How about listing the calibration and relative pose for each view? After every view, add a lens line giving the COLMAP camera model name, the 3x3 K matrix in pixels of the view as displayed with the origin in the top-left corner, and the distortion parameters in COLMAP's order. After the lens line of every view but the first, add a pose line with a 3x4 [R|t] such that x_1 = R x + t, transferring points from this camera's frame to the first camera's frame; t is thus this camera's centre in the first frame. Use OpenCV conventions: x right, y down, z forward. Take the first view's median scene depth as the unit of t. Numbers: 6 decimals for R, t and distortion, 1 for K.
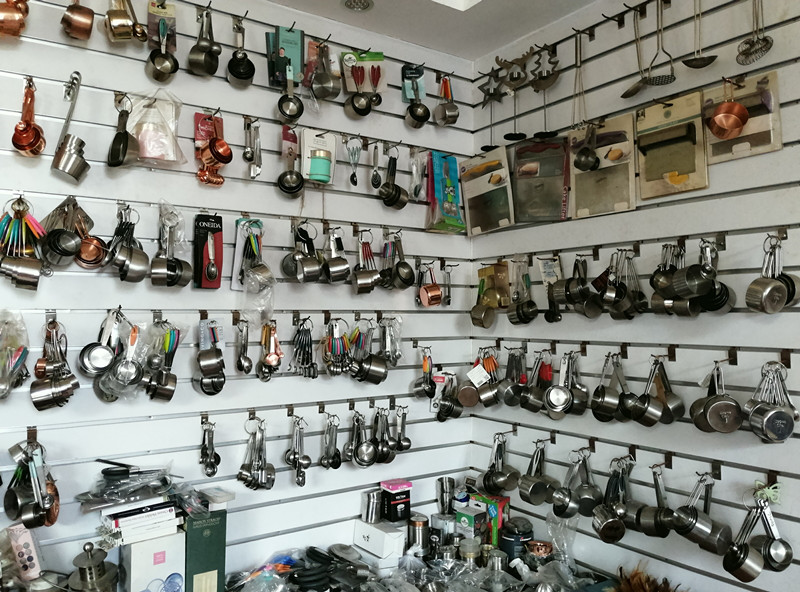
lens RADIAL K [[651.0, 0, 400.0], [0, 651.0, 296.0], [0, 0, 1]] dist [0.003771, -0.003329]
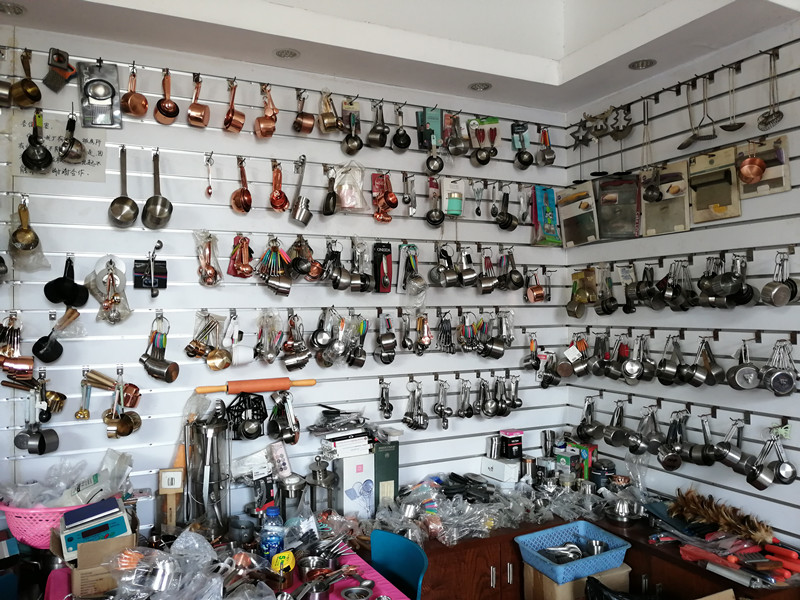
lens RADIAL K [[618.8, 0, 400.0], [0, 618.8, 300.0], [0, 0, 1]] dist [0.000106, -0.000747]
pose [[0.987935, -0.011675, -0.154427, -0.038075], [0.014316, 0.999769, 0.016004, -0.015987], [0.154204, -0.018022, 0.987875, -0.366118]]
